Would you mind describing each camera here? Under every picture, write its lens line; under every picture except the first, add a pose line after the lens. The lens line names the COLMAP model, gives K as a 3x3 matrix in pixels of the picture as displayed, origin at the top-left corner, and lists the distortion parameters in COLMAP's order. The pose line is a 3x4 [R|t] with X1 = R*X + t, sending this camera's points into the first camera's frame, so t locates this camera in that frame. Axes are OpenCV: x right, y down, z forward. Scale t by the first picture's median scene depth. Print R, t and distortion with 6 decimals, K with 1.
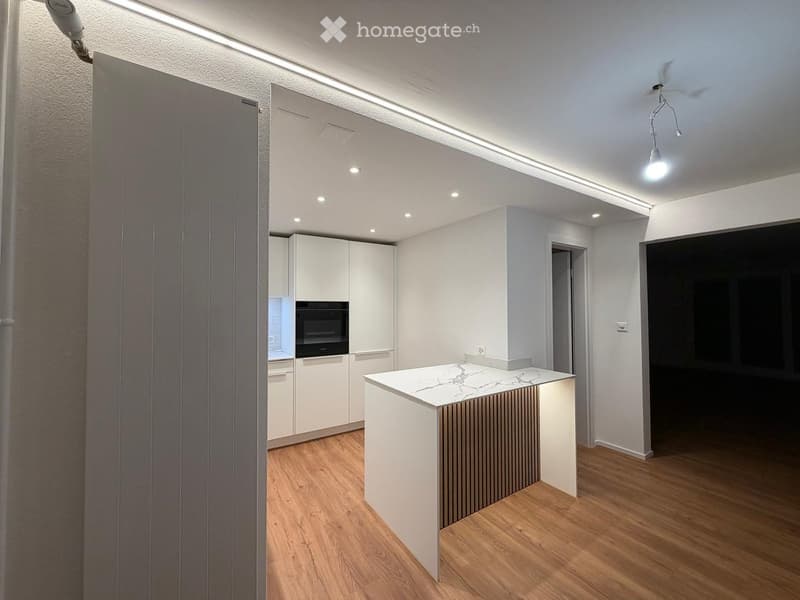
lens RADIAL K [[317.9, 0, 398.6], [0, 317.9, 299.3], [0, 0, 1]] dist [-0.003265, 0.000334]
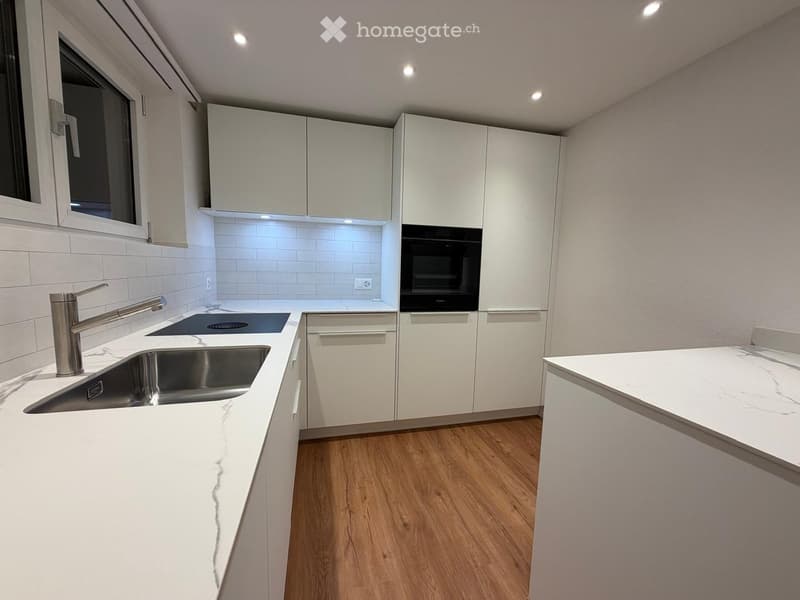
lens RADIAL K [[317.9, 0, 399.6], [0, 317.9, 301.0], [0, 0, 1]] dist [-0.003265, 0.000334]
pose [[0.952998, 0.060369, -0.296901, -0.135691], [-0.020514, 0.990557, 0.135562, 0.076989], [0.302281, -0.123099, 0.945237, 0.393516]]
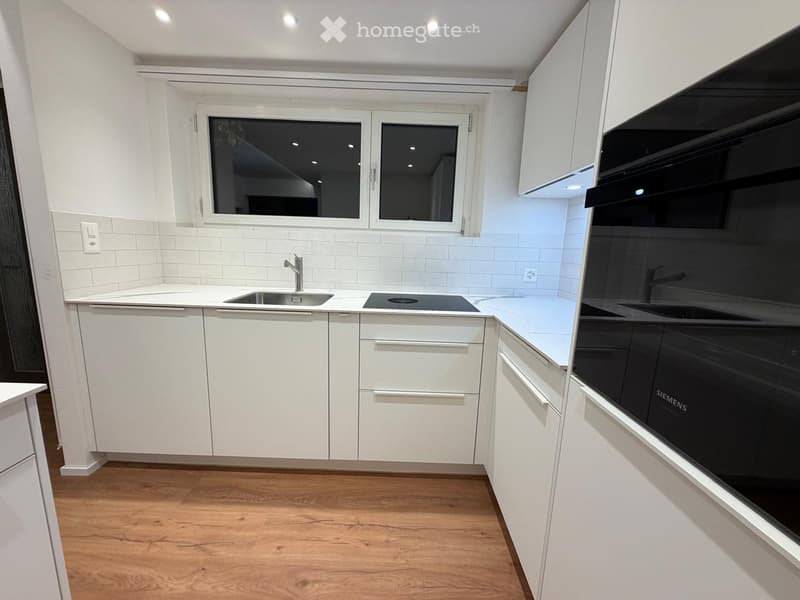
lens RADIAL K [[317.9, 0, 399.1], [0, 317.9, 298.3], [0, 0, 1]] dist [-0.003265, 0.000334]
pose [[-0.539728, 0.126064, -0.832347, -0.044436], [-0.009629, 0.987735, 0.155843, 0.091880], [0.841785, 0.092128, -0.531894, 1.064217]]
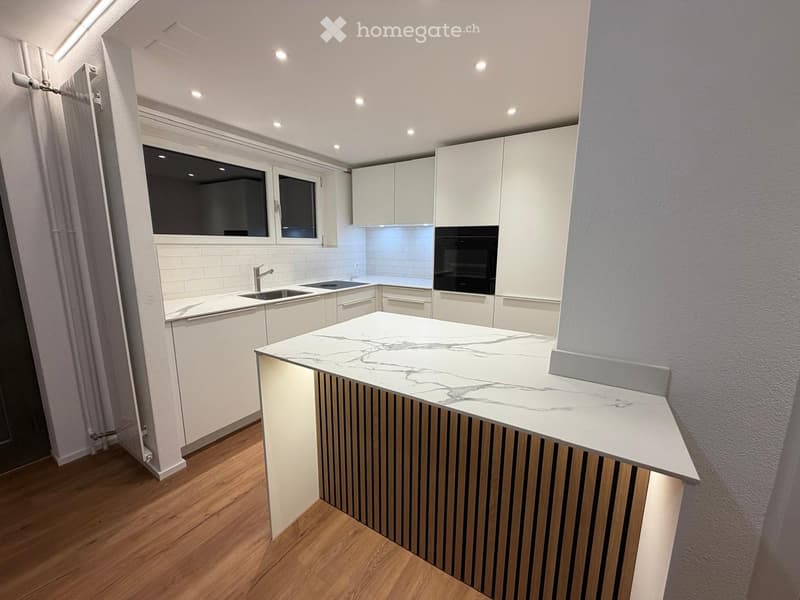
lens RADIAL K [[317.9, 0, 392.7], [0, 317.9, 300.4], [0, 0, 1]] dist [-0.003265, 0.000334]
pose [[0.416656, 0.166177, -0.893746, 0.494991], [0.014573, 0.981803, 0.189344, 0.040049], [0.908947, -0.091916, 0.406653, 0.529083]]
